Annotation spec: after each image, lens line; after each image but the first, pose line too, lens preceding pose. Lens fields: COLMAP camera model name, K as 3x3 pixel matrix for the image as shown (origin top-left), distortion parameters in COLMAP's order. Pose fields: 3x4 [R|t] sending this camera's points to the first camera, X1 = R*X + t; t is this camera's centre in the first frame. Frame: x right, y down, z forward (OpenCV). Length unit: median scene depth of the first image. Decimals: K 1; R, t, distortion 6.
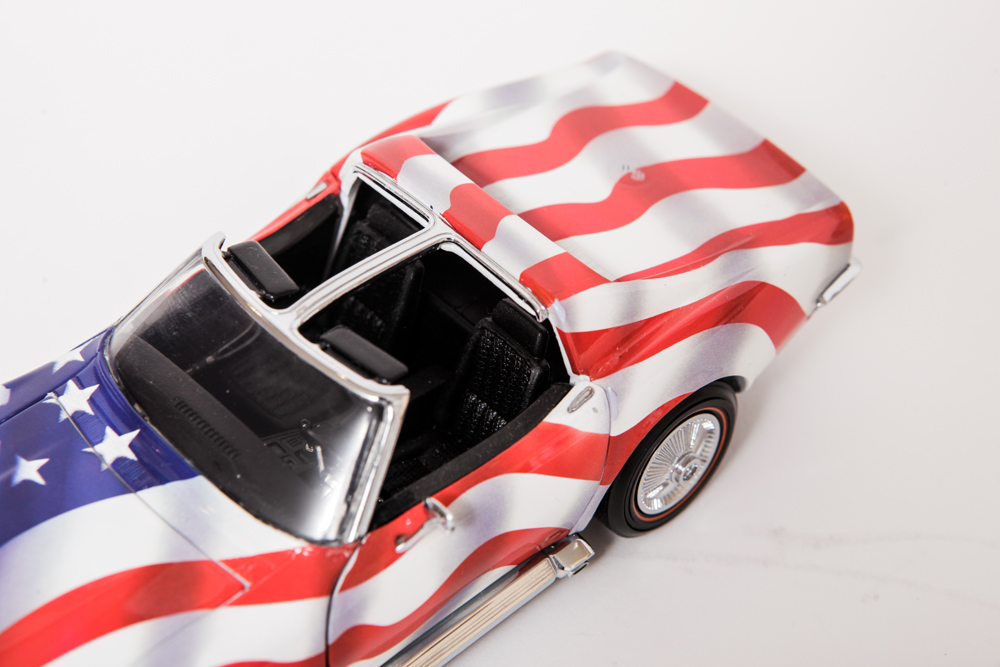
lens RADIAL K [[1968.8, 0, 500.6], [0, 1968.8, 332.3], [0, 0, 1]] dist [0.445305, 0.000000]
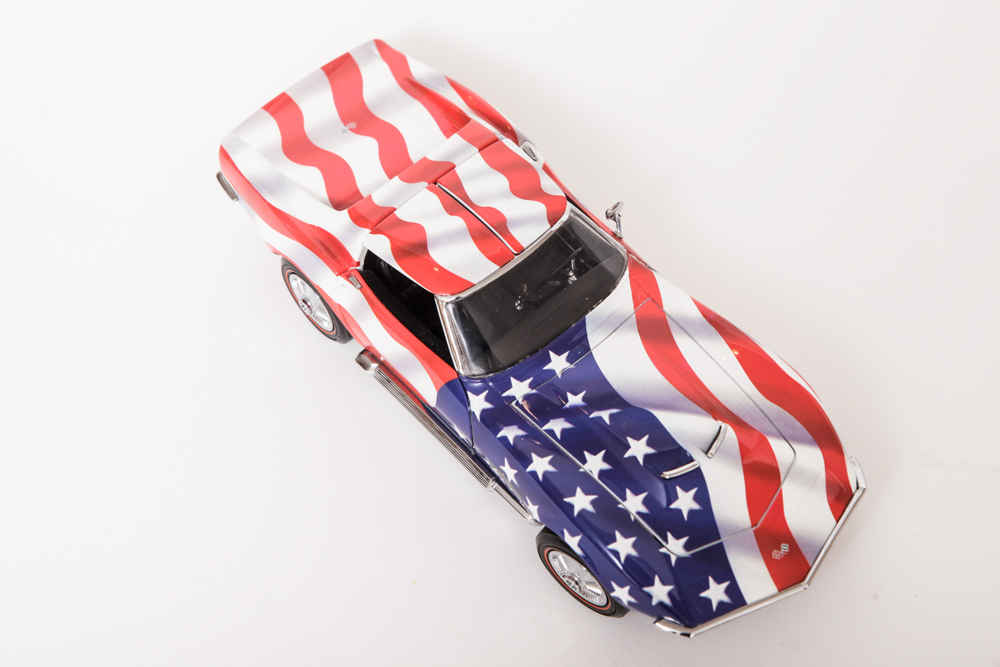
lens RADIAL K [[1968.8, 0, 500.4], [0, 1968.8, 332.9], [0, 0, 1]] dist [0.445305, 0.000000]
pose [[0.011737, -0.835600, 0.549213, -1.135330], [0.758729, 0.365194, 0.539410, -0.938610], [-0.651301, 0.410373, 0.638280, -0.094697]]
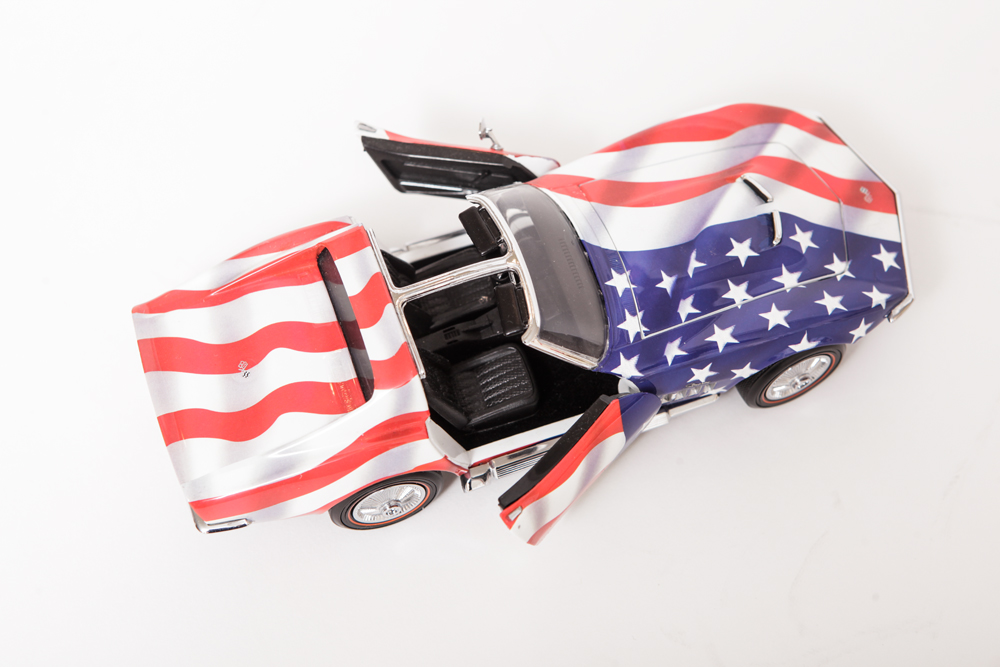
lens RADIAL K [[1968.8, 0, 501.3], [0, 1968.8, 333.9], [0, 0, 1]] dist [0.445305, 0.000000]
pose [[-0.919486, -0.324461, 0.221968, -0.497893], [0.318246, -0.282874, 0.904821, -1.561273], [-0.230791, 0.902611, 0.363358, 0.436867]]
